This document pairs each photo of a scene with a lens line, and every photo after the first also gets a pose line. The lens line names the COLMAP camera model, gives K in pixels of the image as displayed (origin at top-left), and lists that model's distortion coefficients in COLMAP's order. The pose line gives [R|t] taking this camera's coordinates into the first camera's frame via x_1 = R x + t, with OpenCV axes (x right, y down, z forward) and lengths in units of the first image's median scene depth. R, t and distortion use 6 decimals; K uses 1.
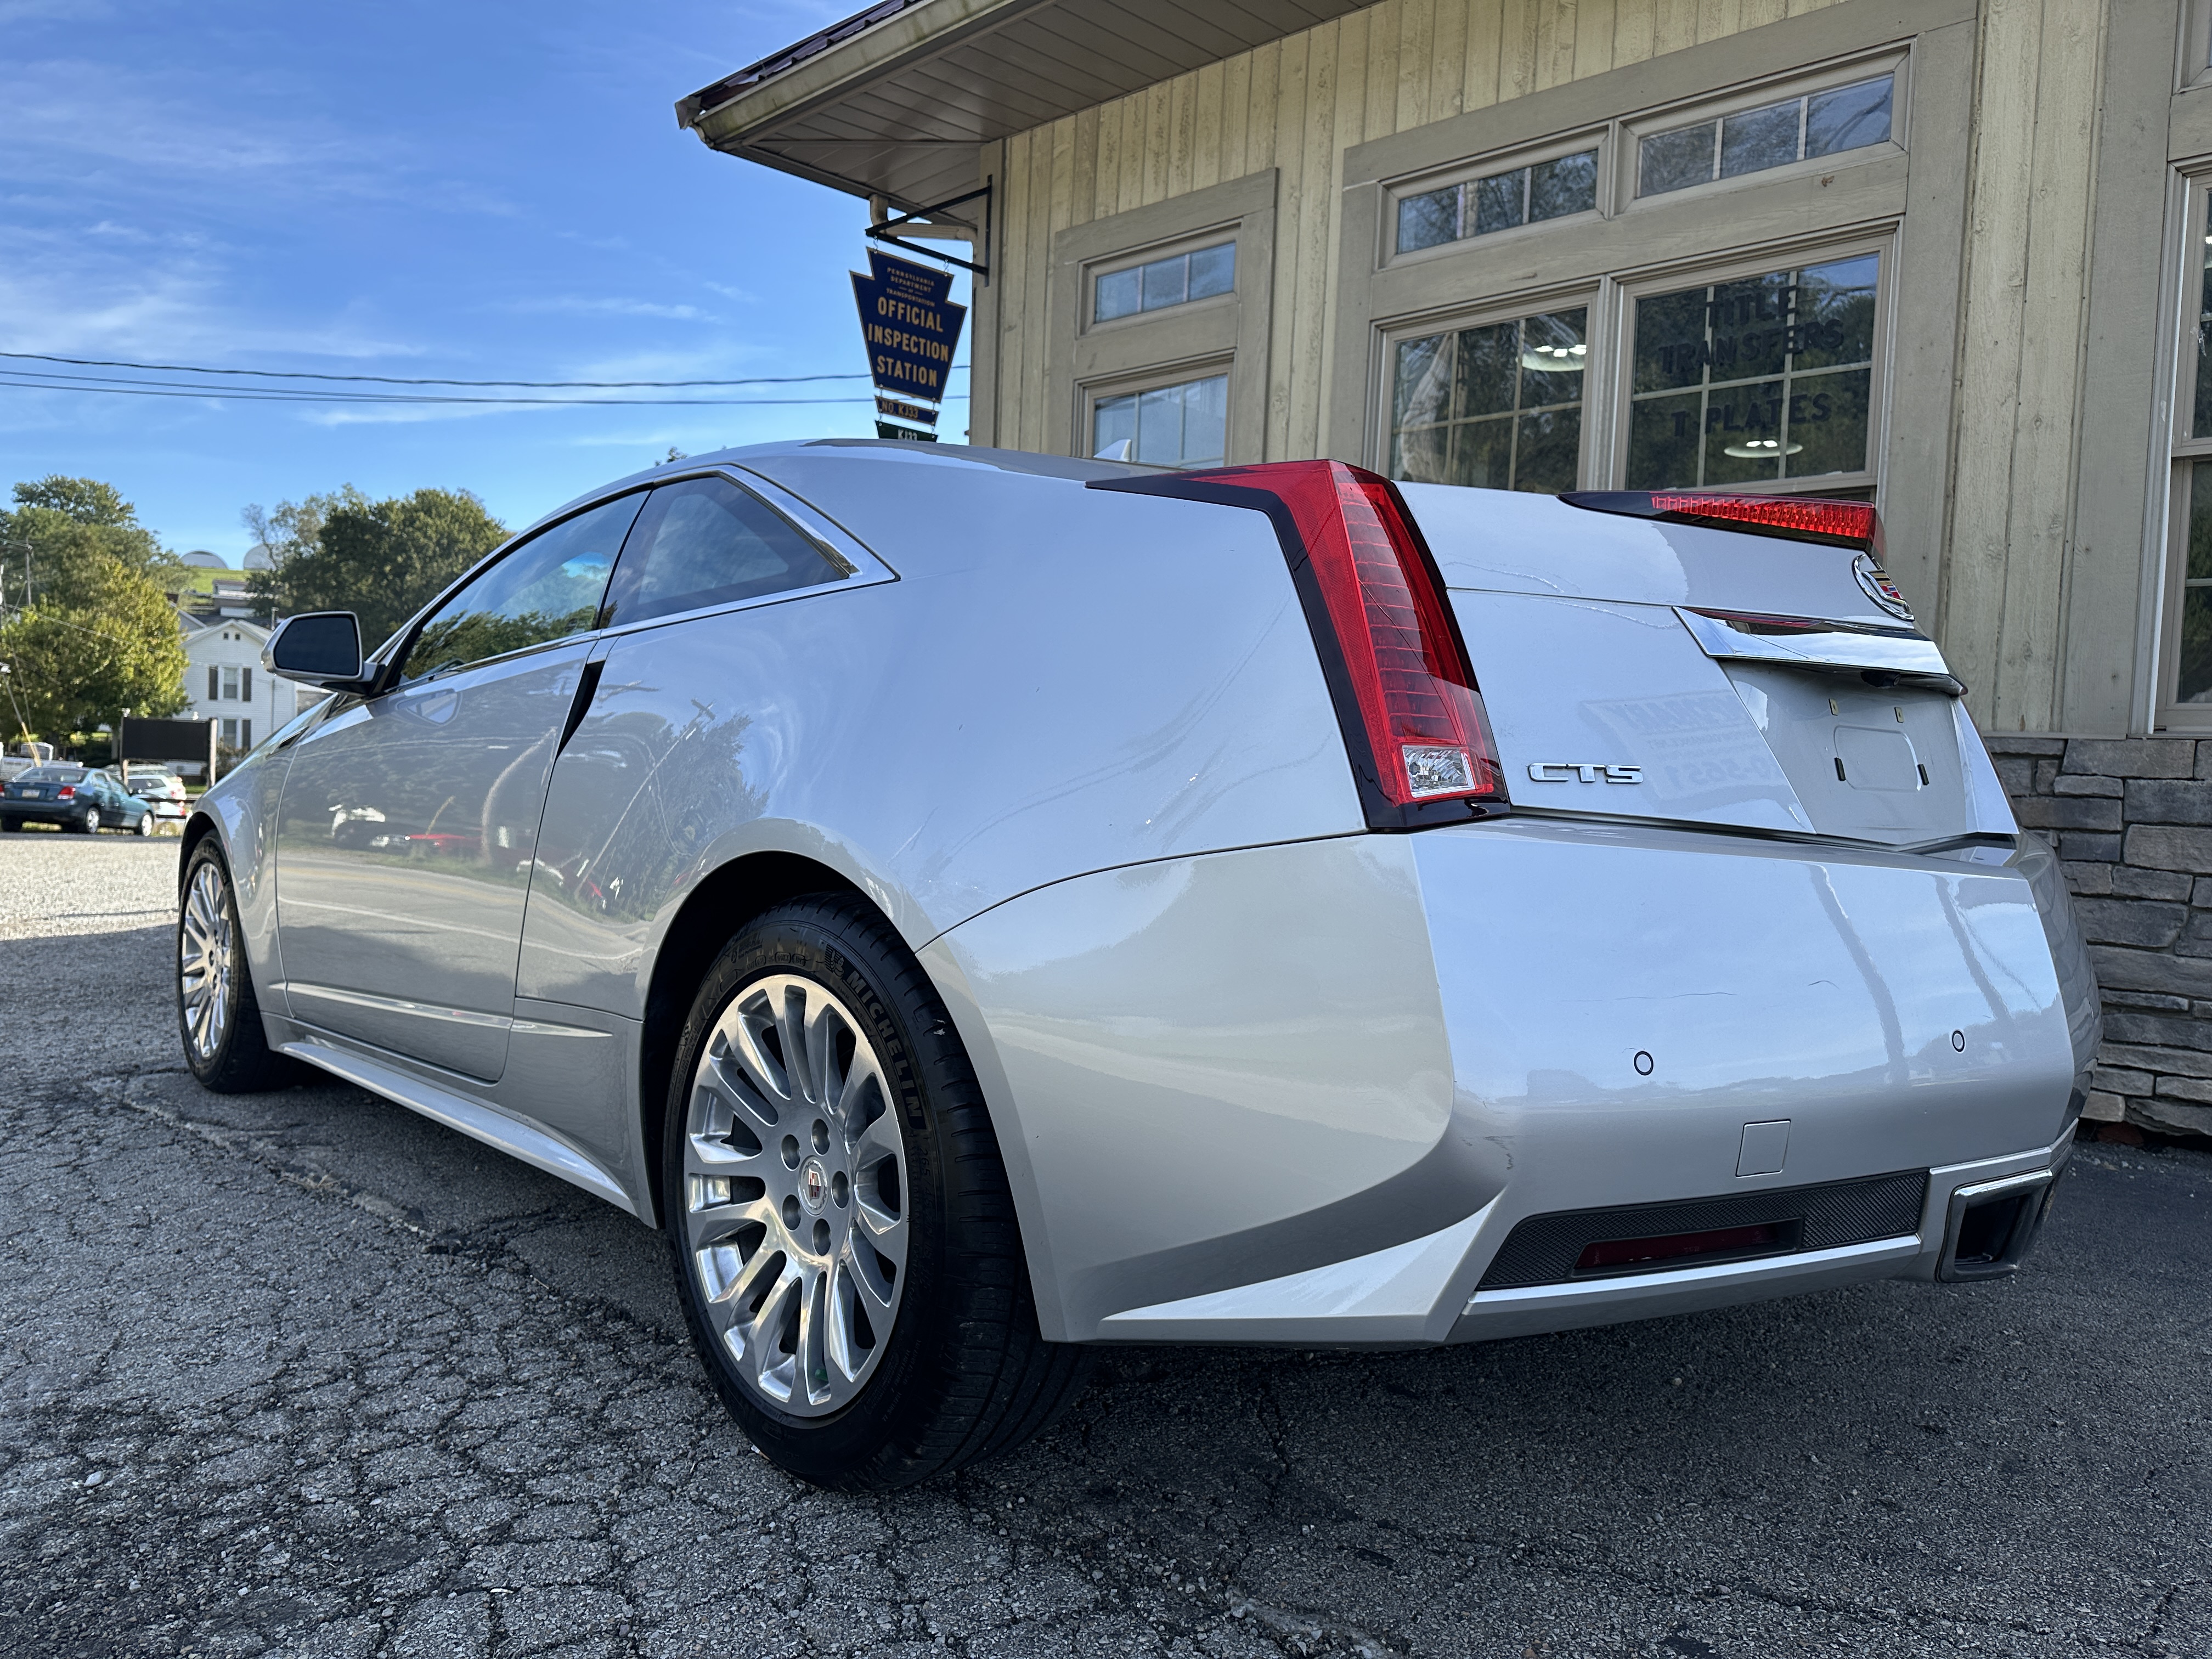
lens RADIAL K [[1555.8, 0, 1091.0], [0, 1555.8, 828.5], [0, 0, 1]] dist [0.009810, -0.003534]
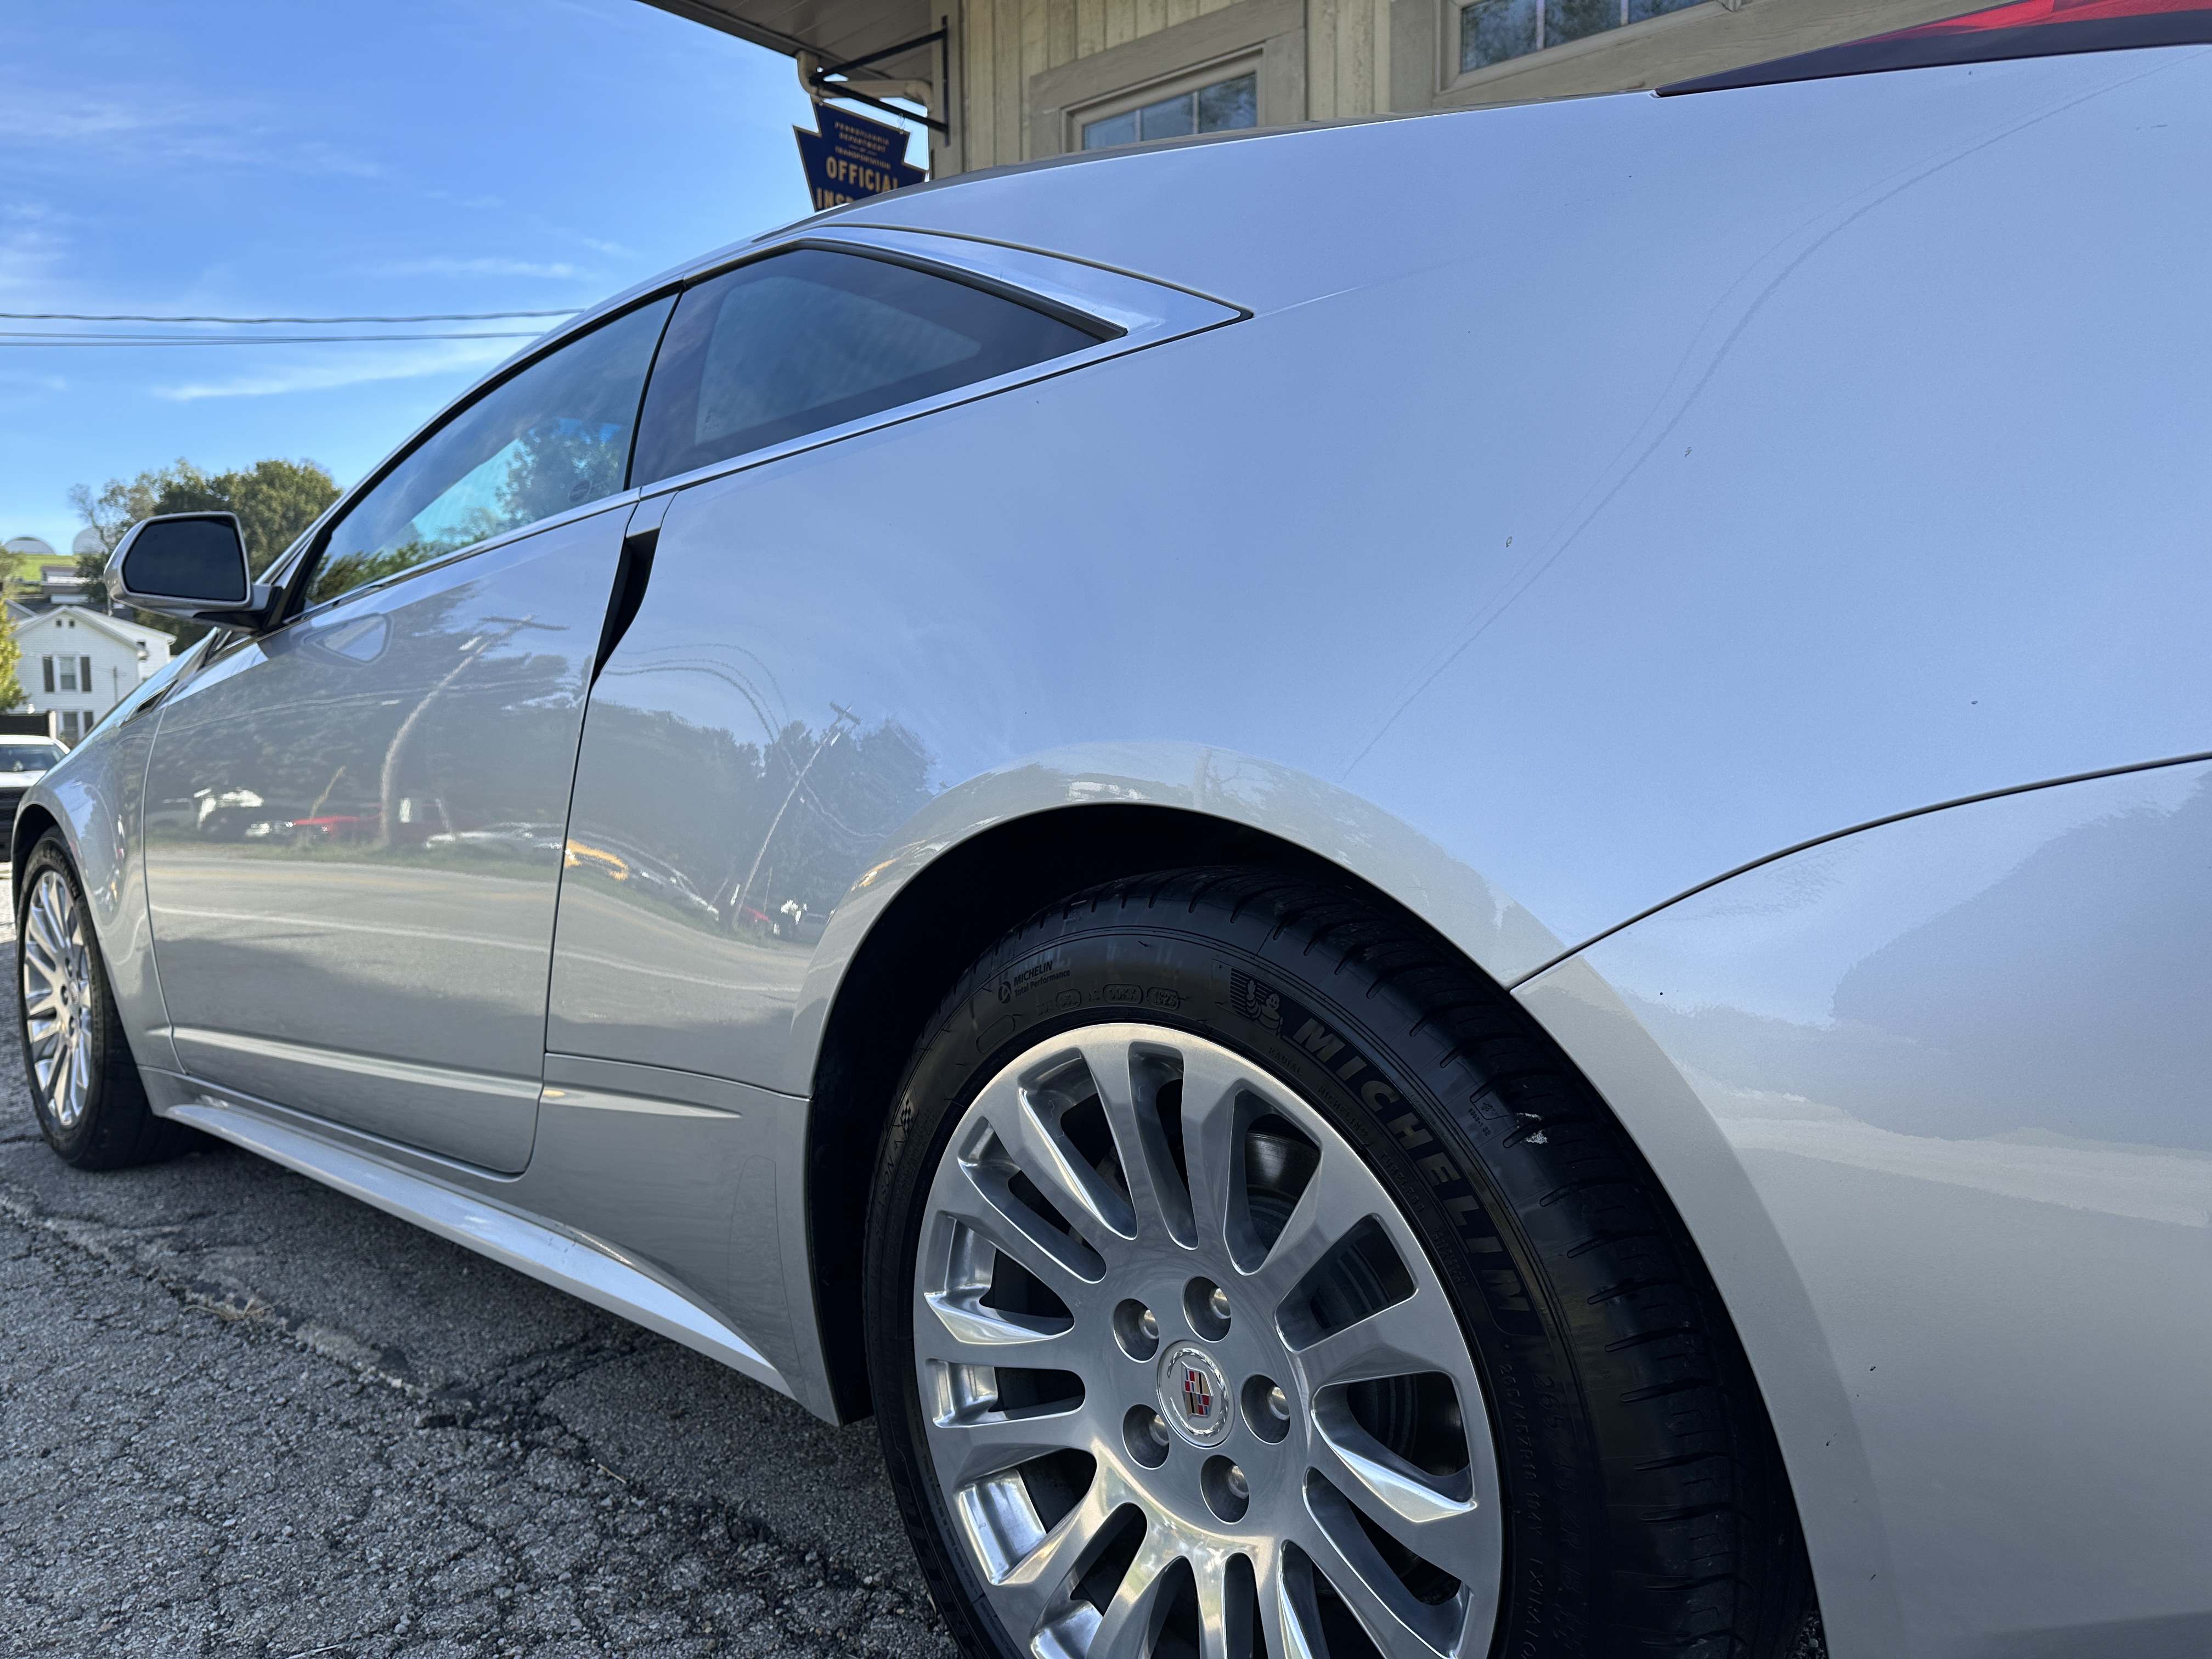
lens RADIAL K [[1567.0, 0, 1106.0], [0, 1567.0, 829.5], [0, 0, 1]] dist [0.002089, -0.002012]
pose [[0.995664, -0.055813, 0.074419, -0.151381], [0.053239, 0.997928, 0.036138, 0.002218], [-0.076282, -0.032019, 0.996572, 0.276744]]
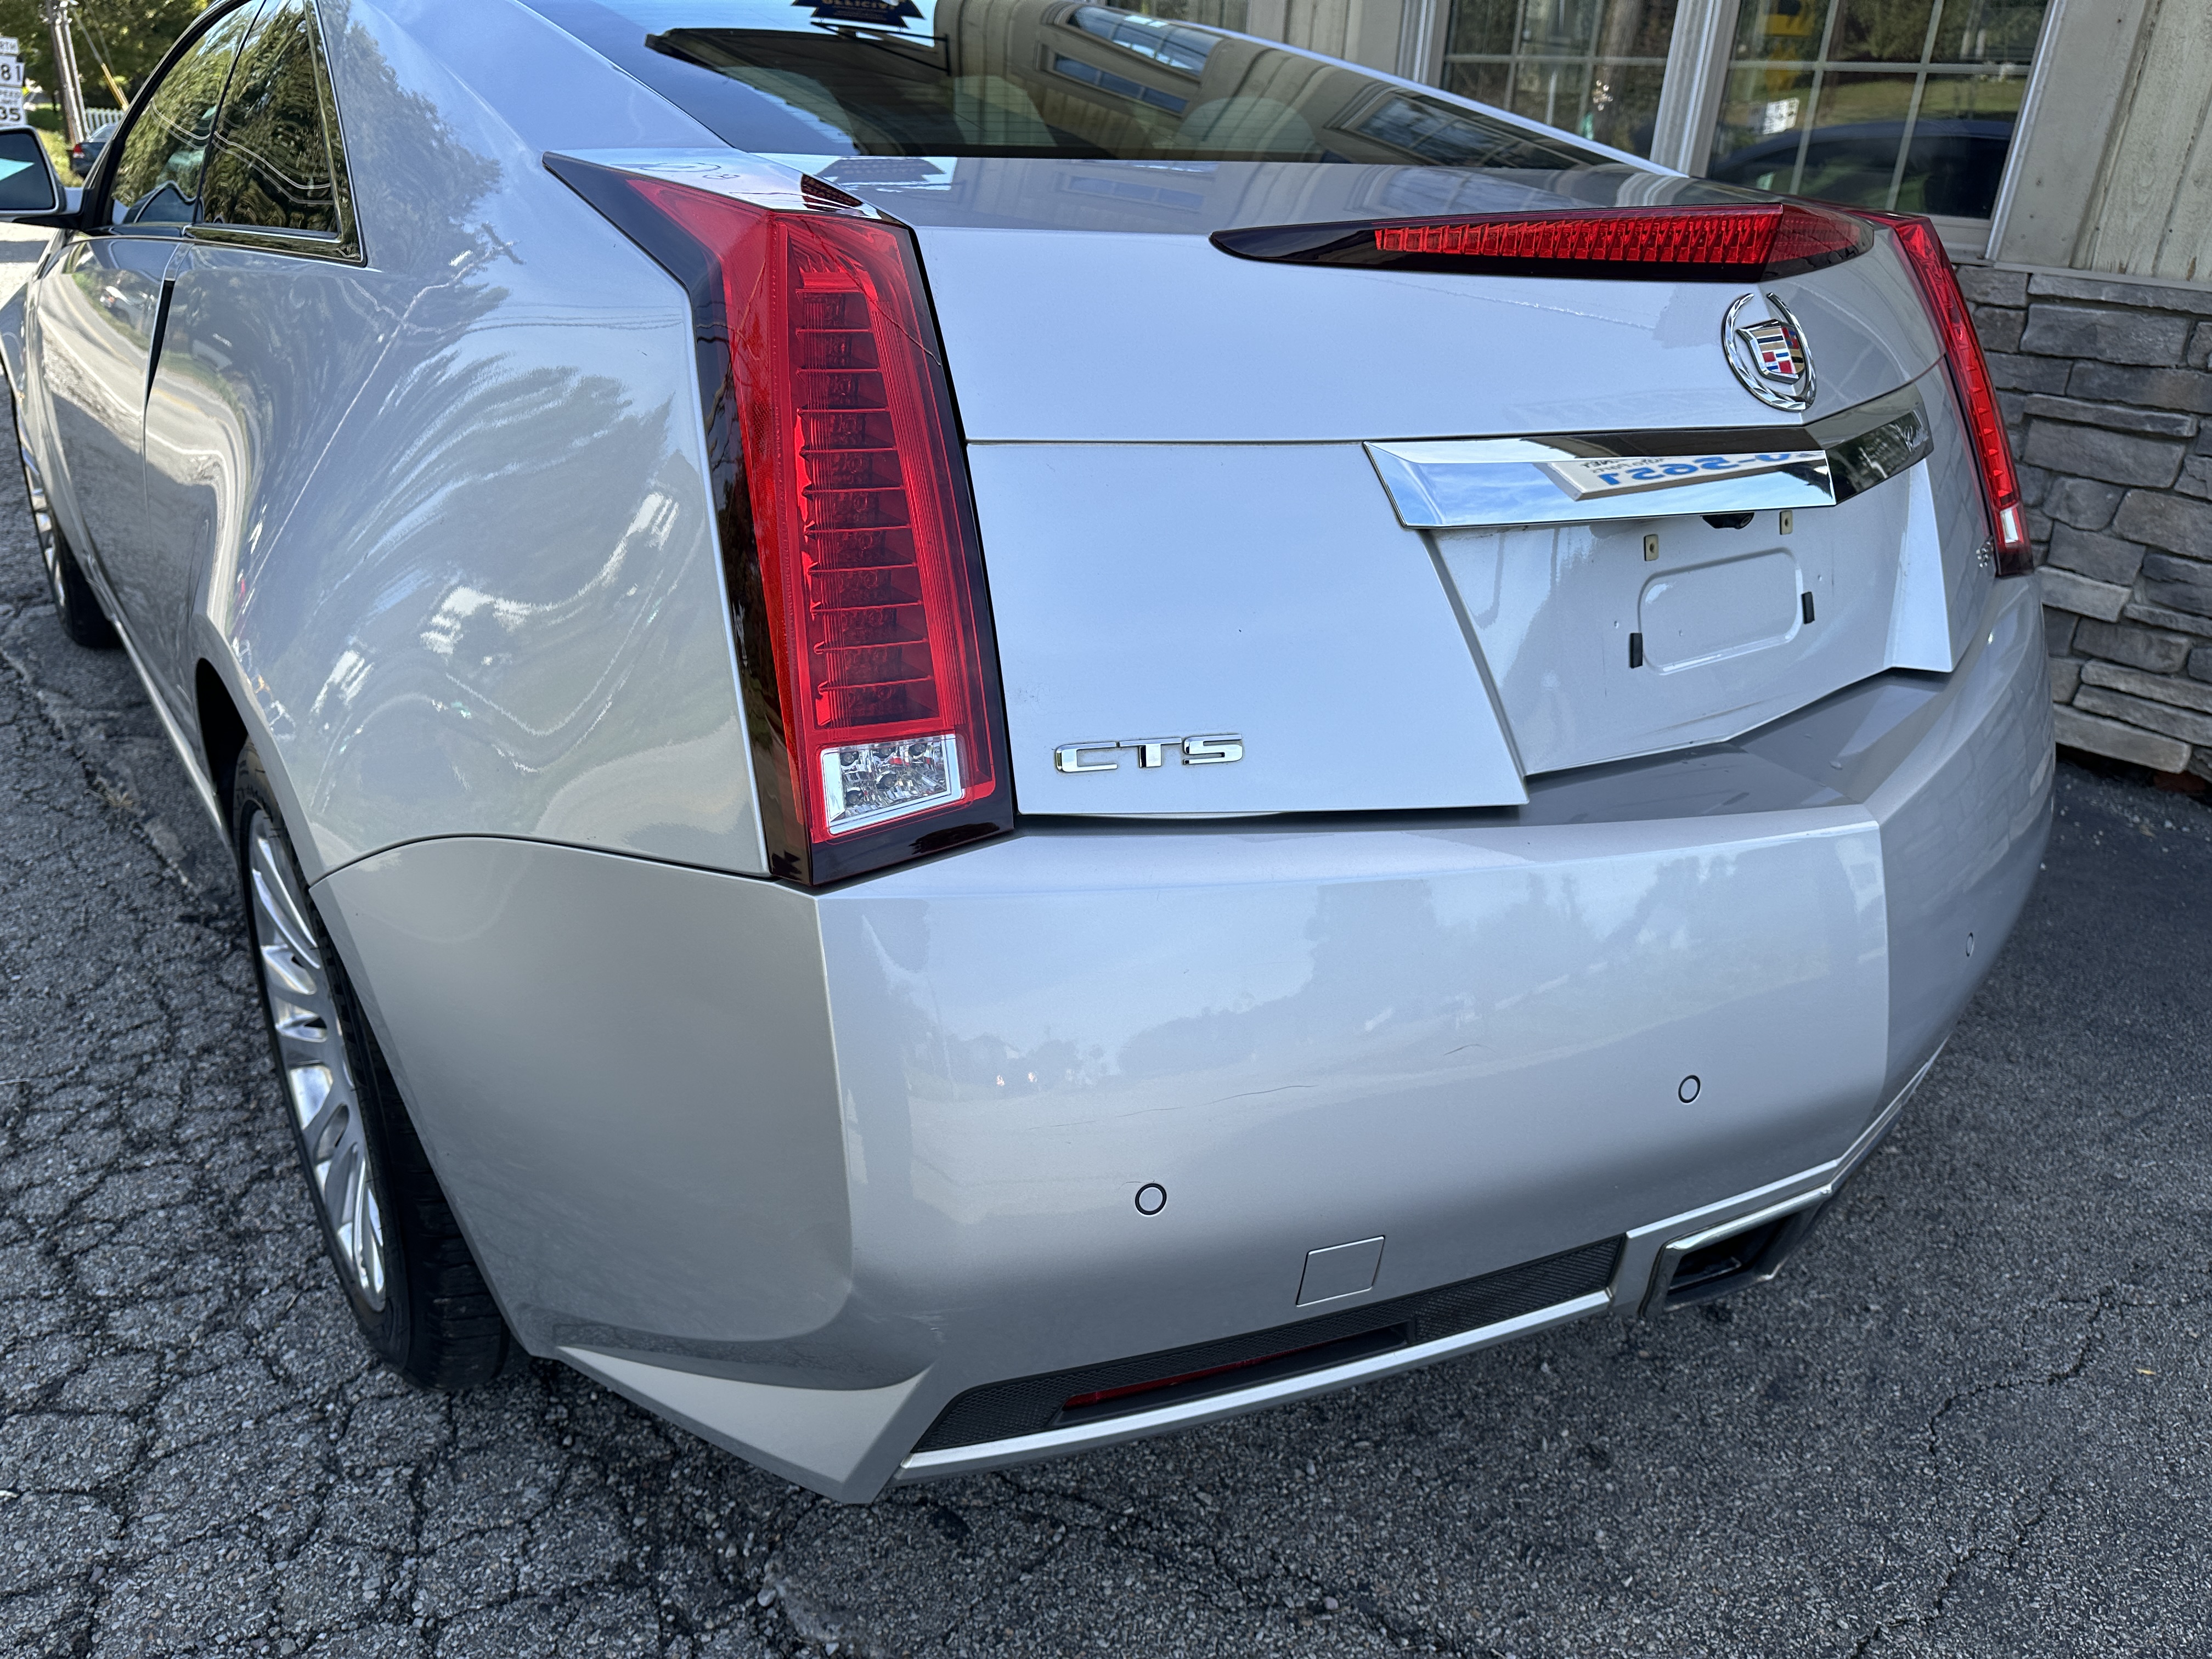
lens RADIAL K [[1572.9, 0, 1091.7], [0, 1572.9, 803.2], [0, 0, 1]] dist [0.003635, 0.000225]
pose [[0.995925, 0.043638, -0.078924, 0.173959], [-0.012033, 0.931613, 0.363254, -0.130983], [0.089378, -0.360824, 0.928341, 0.181369]]
